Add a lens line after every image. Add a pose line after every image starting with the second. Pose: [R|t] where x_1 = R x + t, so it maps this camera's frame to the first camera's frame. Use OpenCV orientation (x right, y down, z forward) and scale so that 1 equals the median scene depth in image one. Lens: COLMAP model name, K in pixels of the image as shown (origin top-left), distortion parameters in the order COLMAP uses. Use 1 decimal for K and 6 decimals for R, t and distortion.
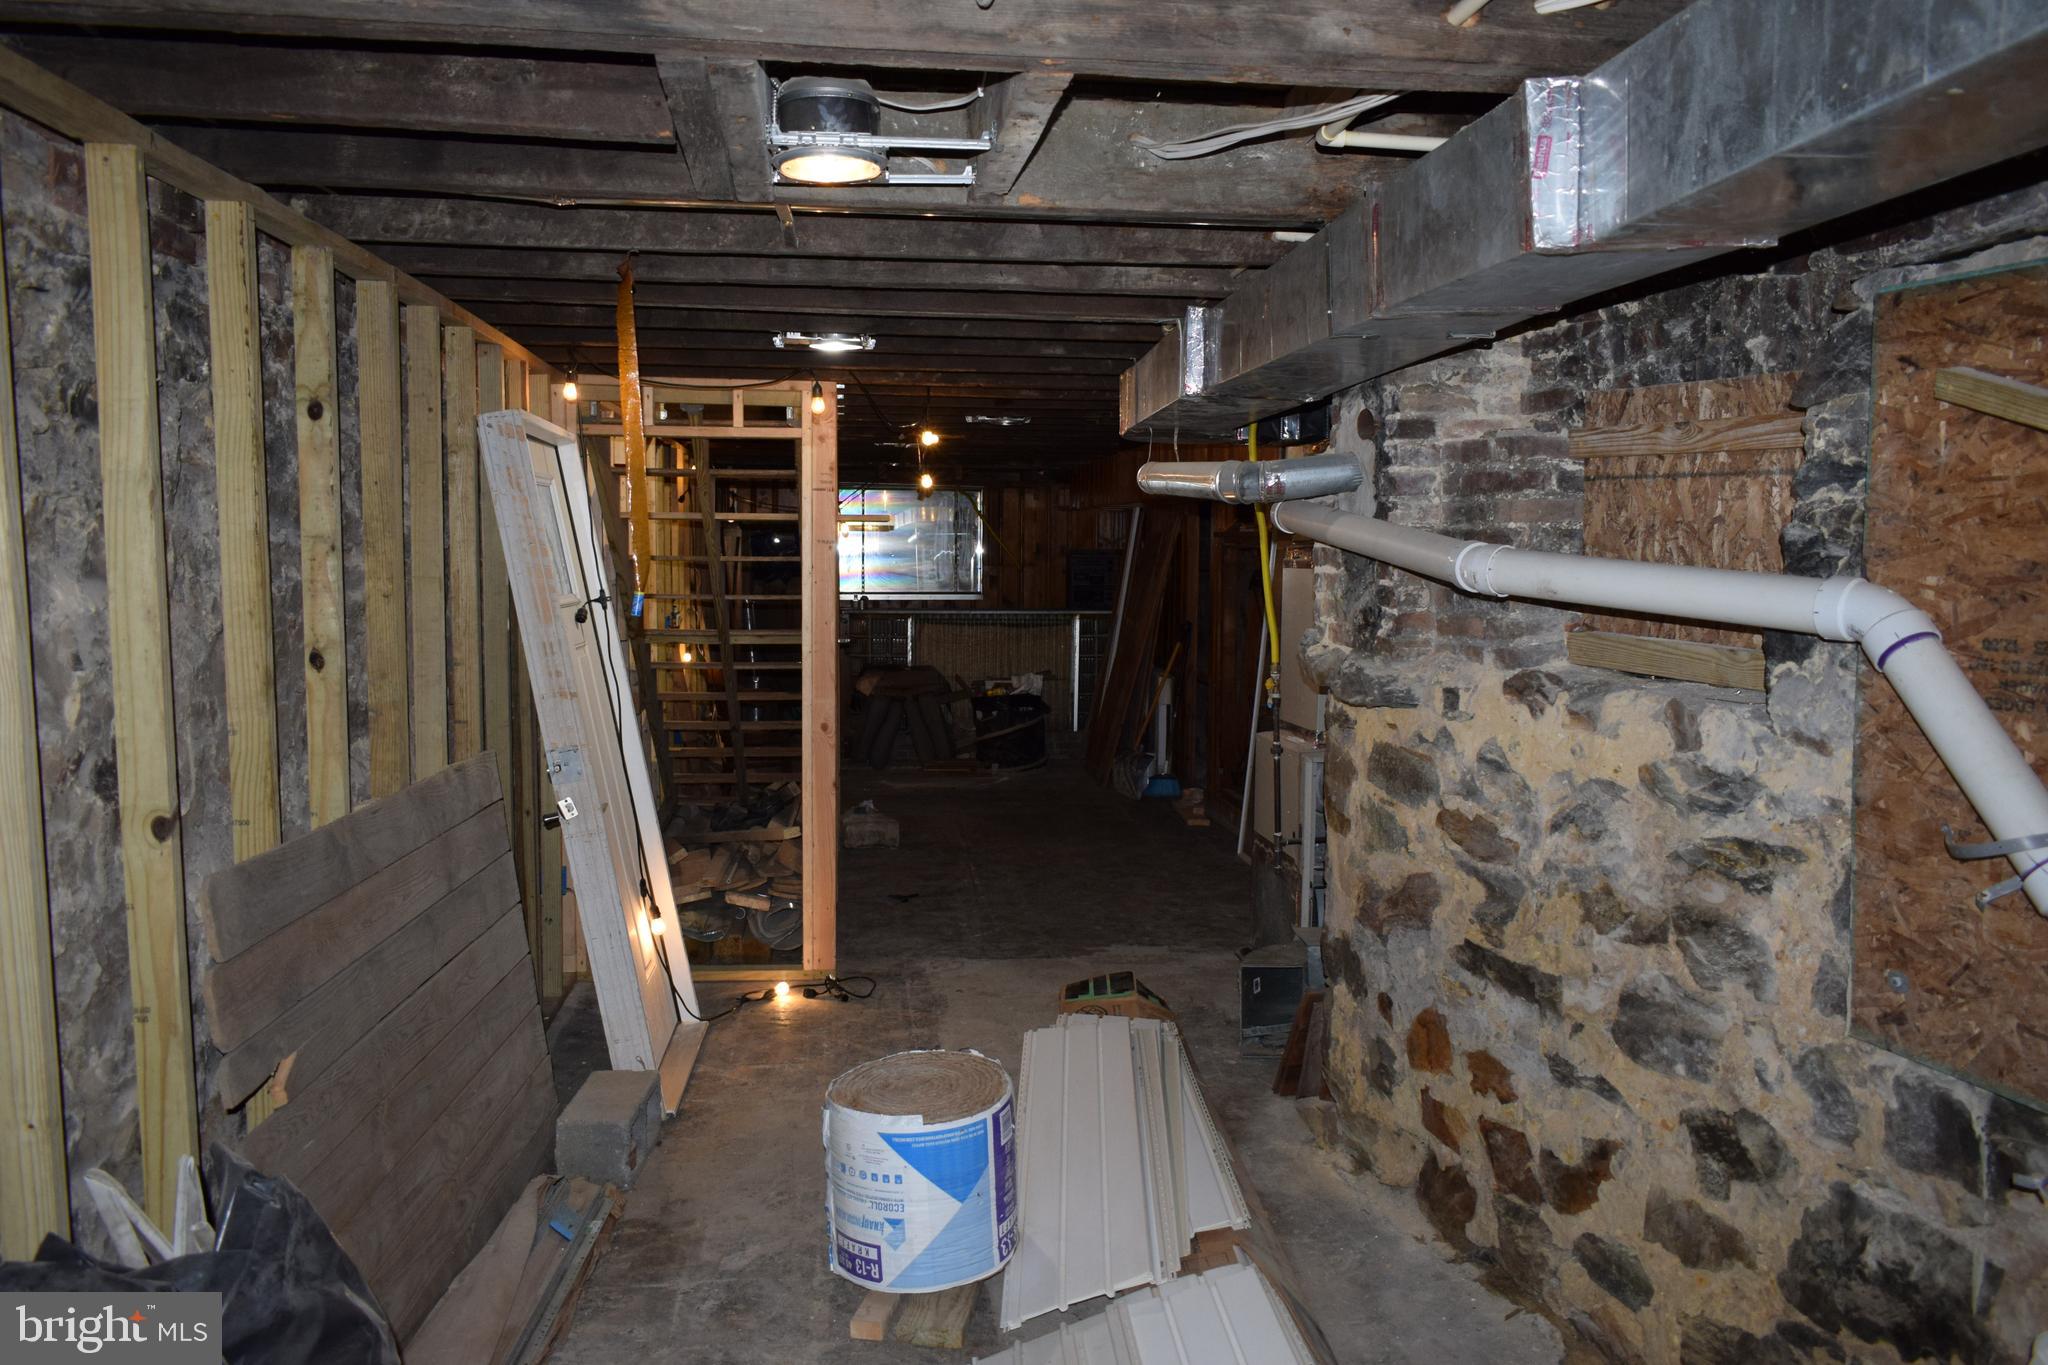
lens RADIAL K [[1607.8, 0, 1027.2], [0, 1607.8, 682.6], [0, 0, 1]] dist [-0.014712, -0.003538]
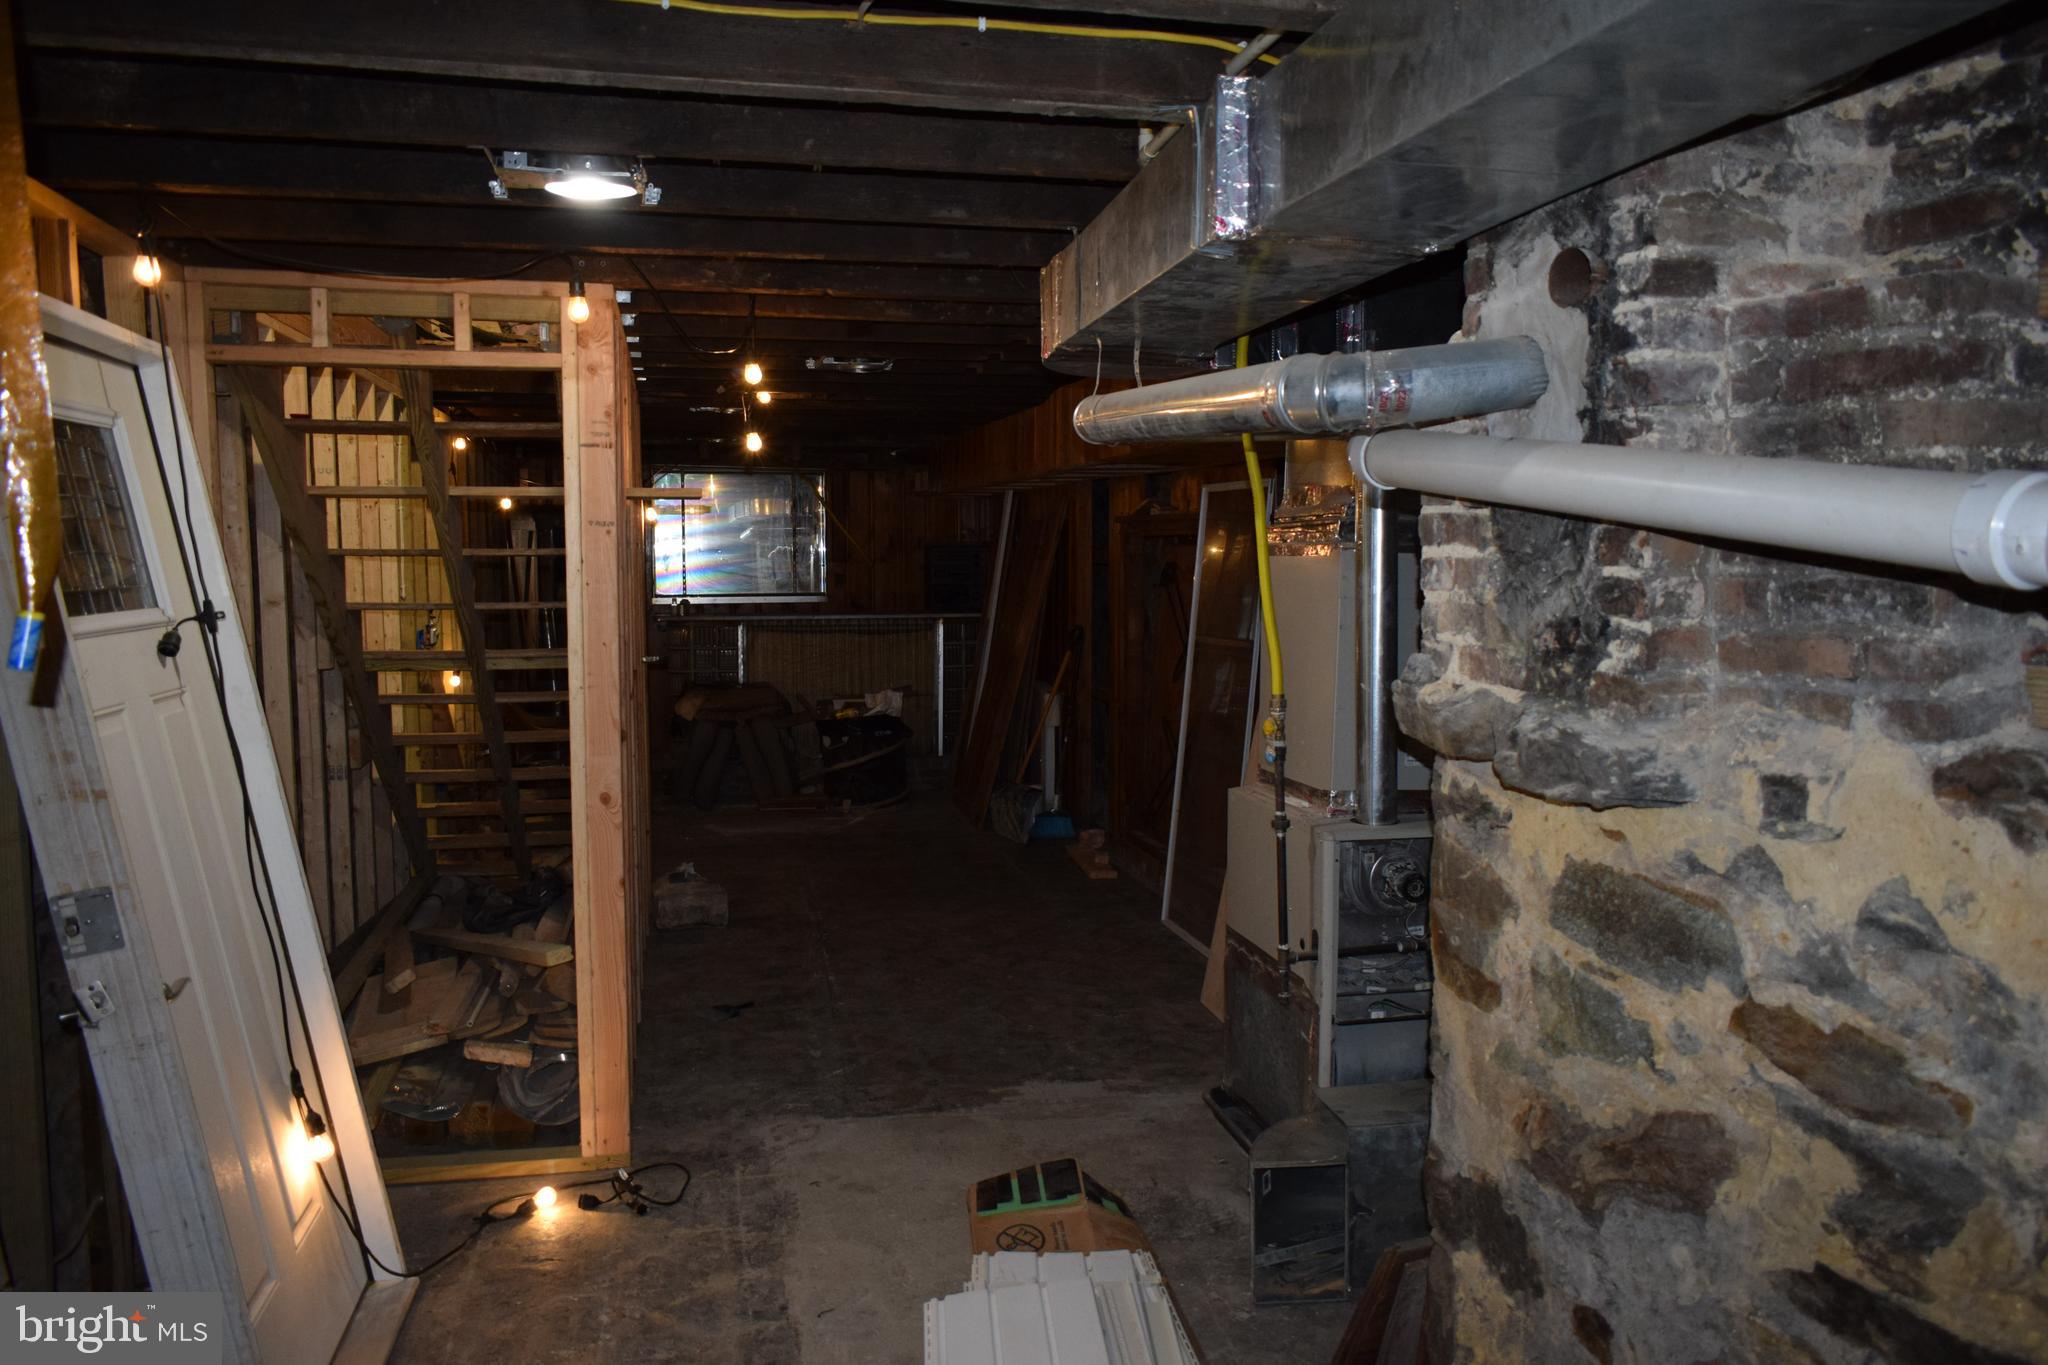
lens RADIAL K [[1607.8, 0, 1024.6], [0, 1607.8, 684.6], [0, 0, 1]] dist [-0.014712, -0.003538]
pose [[0.995094, -0.017893, 0.097297, -0.018121], [0.017672, 0.999839, 0.003134, -0.021904], [-0.097338, -0.001399, 0.995250, 0.356815]]
